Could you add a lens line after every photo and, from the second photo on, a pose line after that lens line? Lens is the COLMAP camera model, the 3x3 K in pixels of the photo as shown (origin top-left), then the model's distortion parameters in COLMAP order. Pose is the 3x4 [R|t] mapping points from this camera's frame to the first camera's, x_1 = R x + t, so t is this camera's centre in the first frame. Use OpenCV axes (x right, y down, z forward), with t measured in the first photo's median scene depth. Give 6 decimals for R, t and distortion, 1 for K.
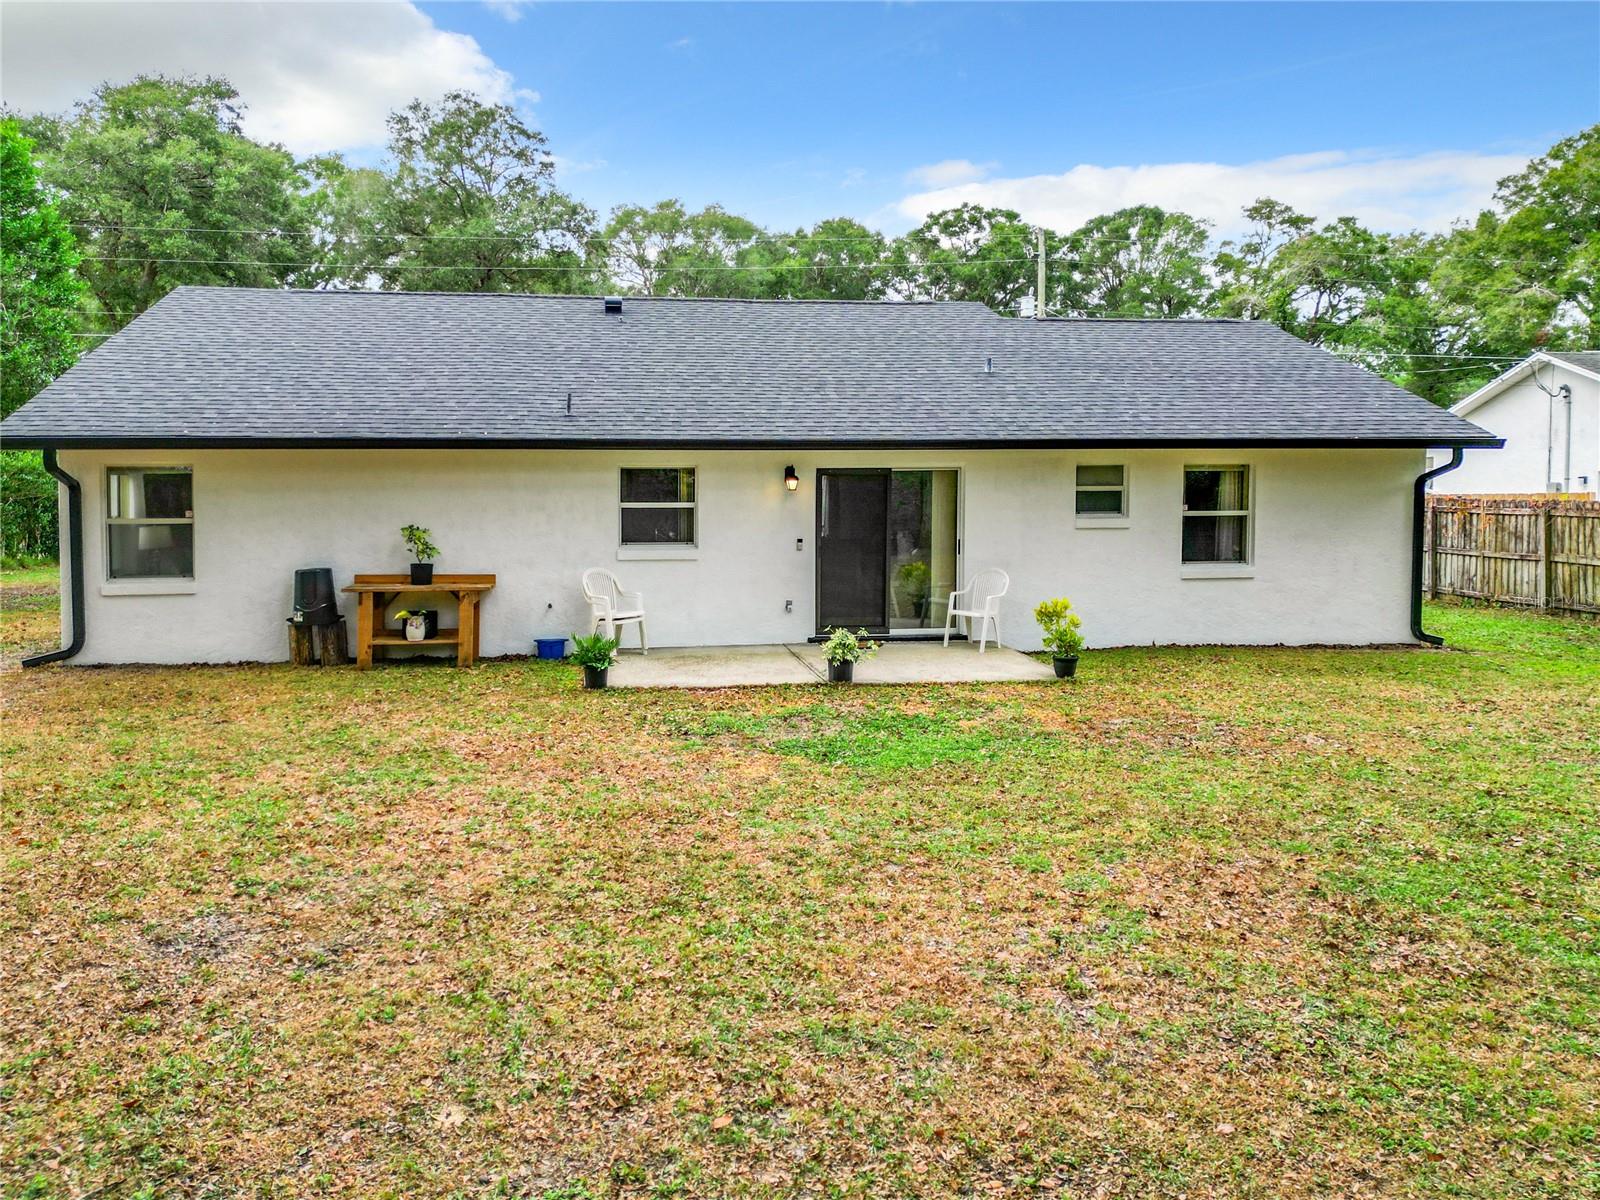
lens RADIAL K [[1122.3, 0, 800.0], [0, 1122.3, 600.0], [0, 0, 1]] dist [0.081073, -0.082409]
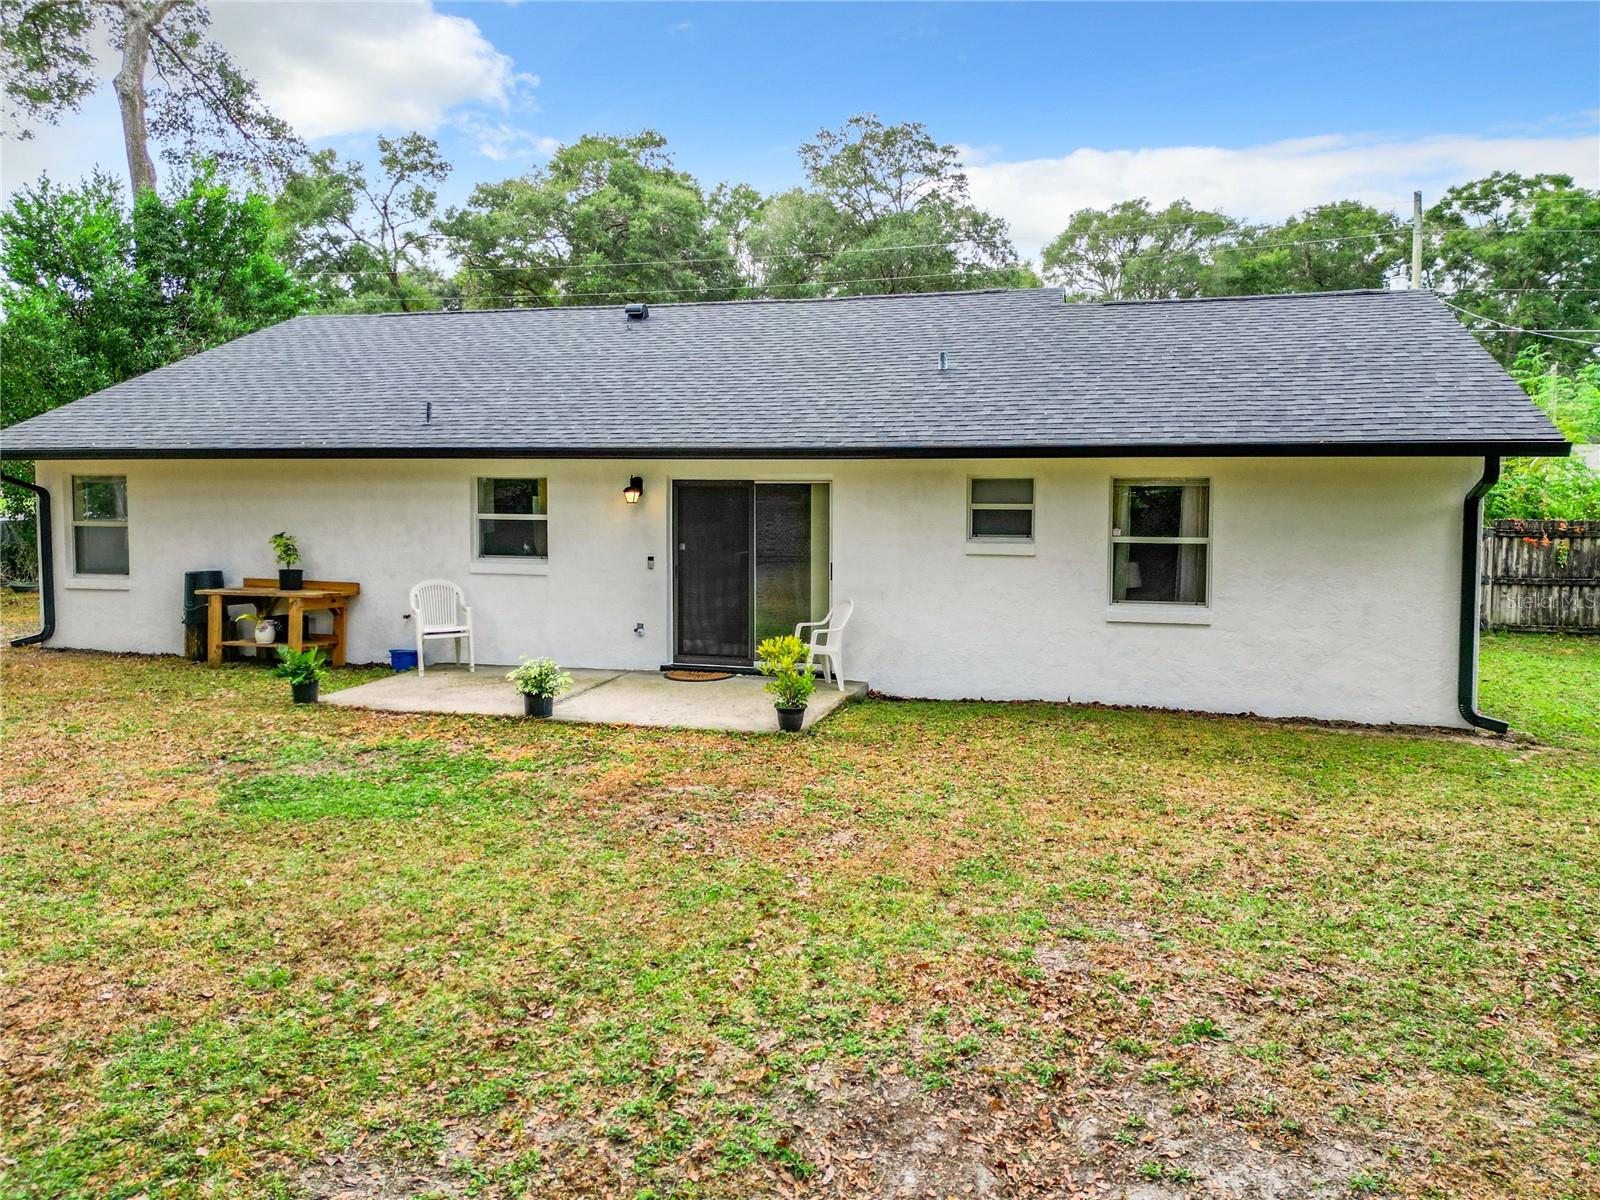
lens RADIAL K [[1122.3, 0, 800.0], [0, 1122.3, 600.0], [0, 0, 1]] dist [0.081073, -0.082409]
pose [[0.928043, 0.044448, -0.369812, 0.446802], [-0.047339, 0.998878, 0.001259, -0.025657], [0.369453, 0.016338, 0.929106, 0.191070]]
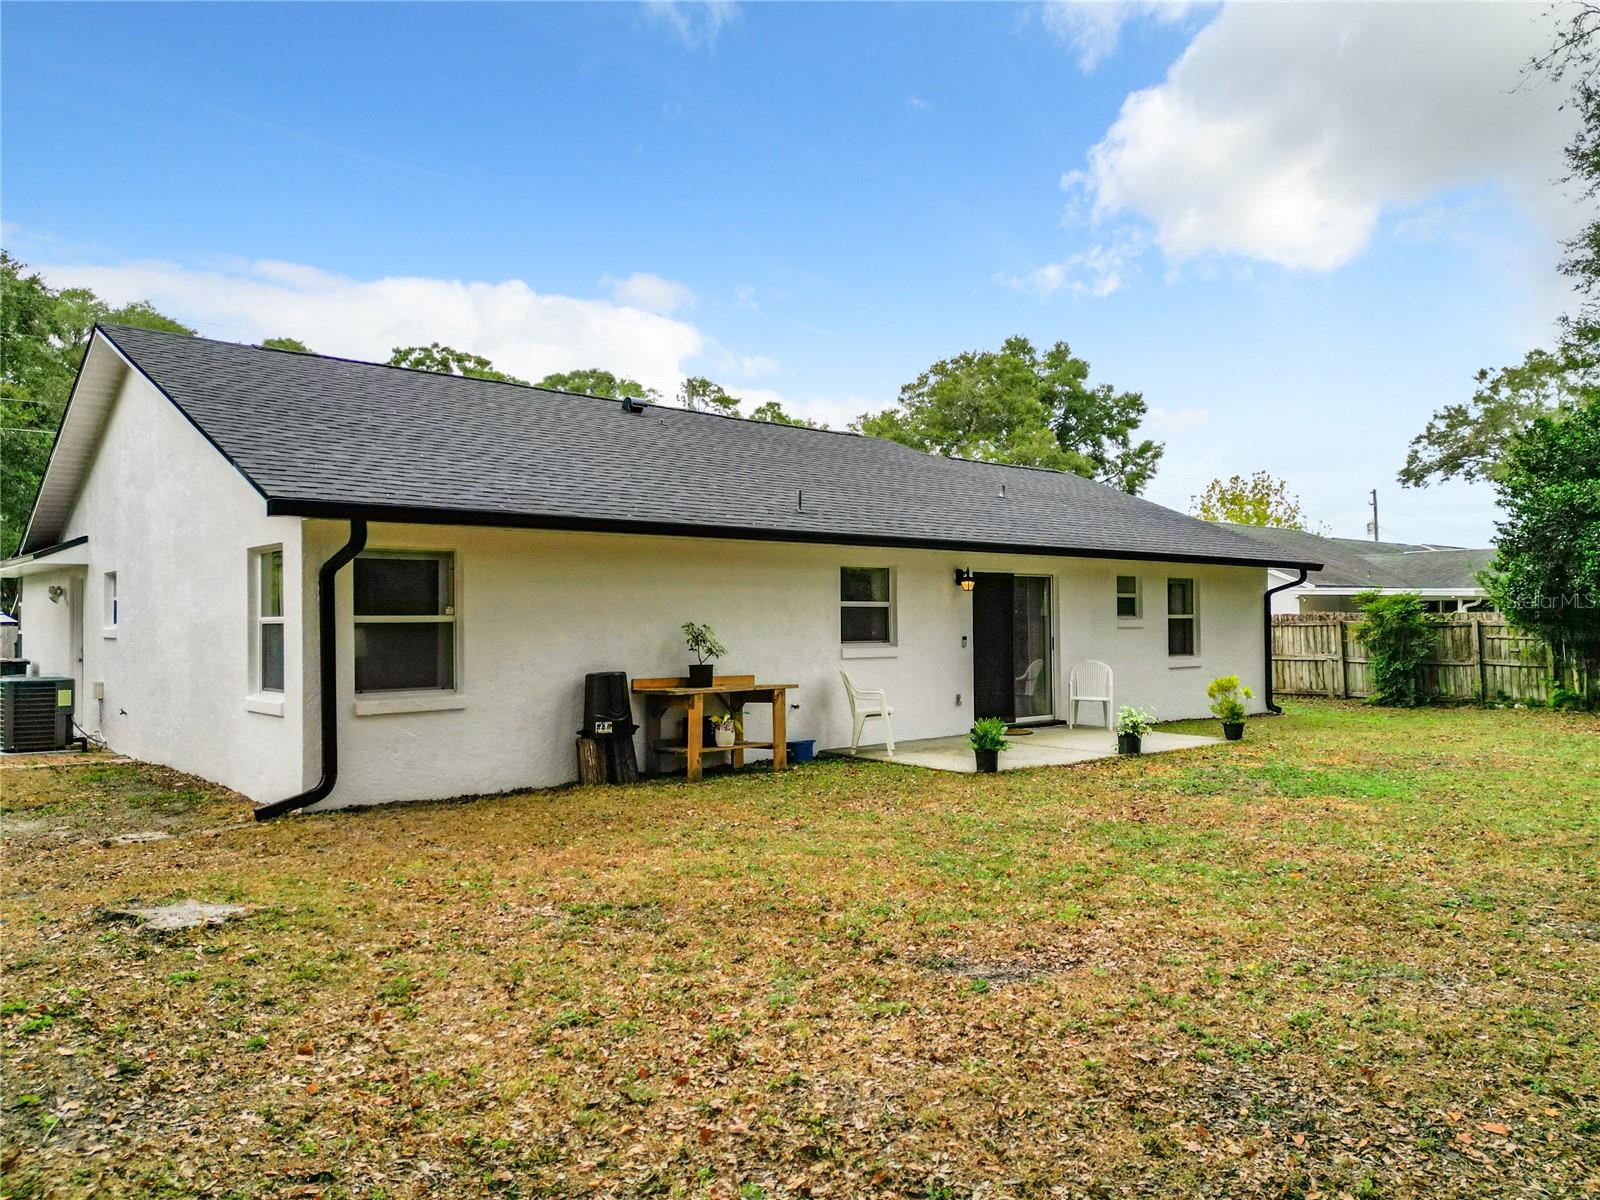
lens RADIAL K [[1122.3, 0, 800.0], [0, 1122.3, 600.0], [0, 0, 1]] dist [0.081073, -0.082409]
pose [[0.836909, 0.009050, 0.547267, -0.711384], [0.063059, 0.991611, -0.112832, 0.021953], [-0.543697, 0.128941, 0.829317, 0.184985]]
